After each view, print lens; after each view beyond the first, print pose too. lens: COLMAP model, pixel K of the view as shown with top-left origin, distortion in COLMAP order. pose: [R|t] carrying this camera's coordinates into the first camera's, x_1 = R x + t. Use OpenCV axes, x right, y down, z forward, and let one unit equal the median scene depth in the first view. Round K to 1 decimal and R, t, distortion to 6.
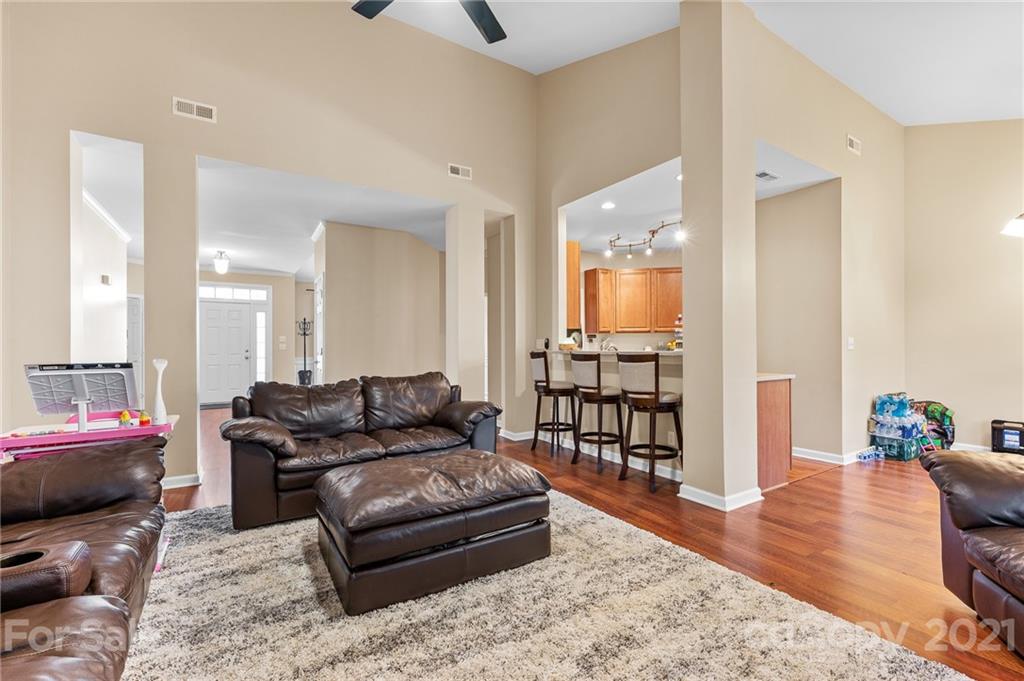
lens RADIAL K [[436.1, 0, 510.4], [0, 436.1, 345.4], [0, 0, 1]] dist [-0.002142, -0.000100]
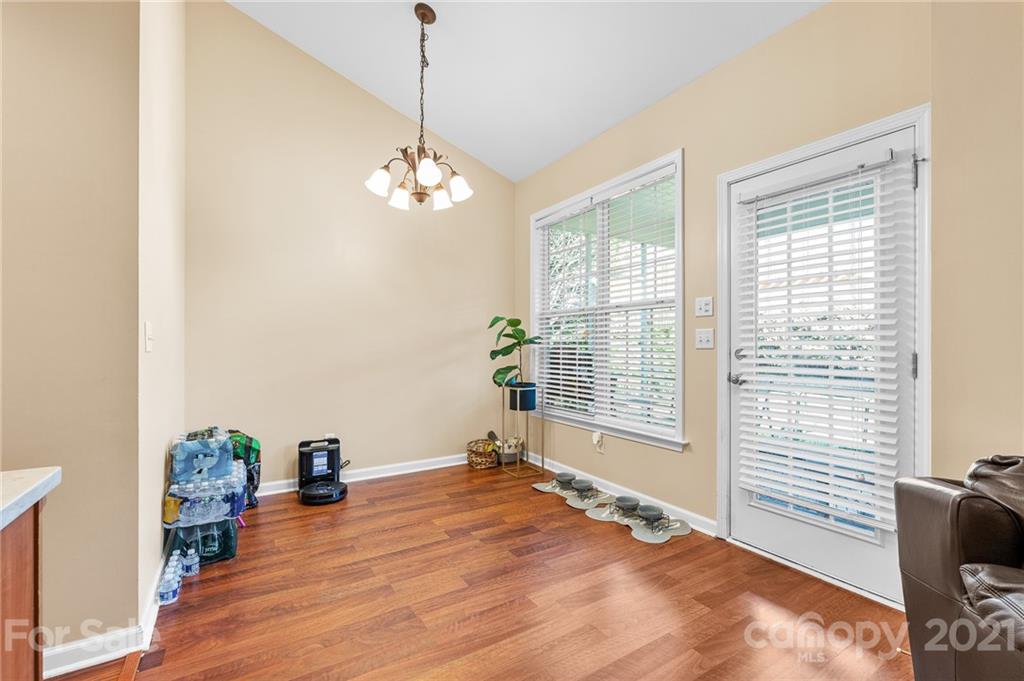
lens RADIAL K [[436.1, 0, 510.4], [0, 436.1, 345.4], [0, 0, 1]] dist [-0.002142, -0.000100]
pose [[0.004862, 0.002820, 0.999984, 0.362095], [-0.004001, 0.999988, -0.002801, 0.004849], [-0.999980, -0.003987, 0.004873, 0.638662]]
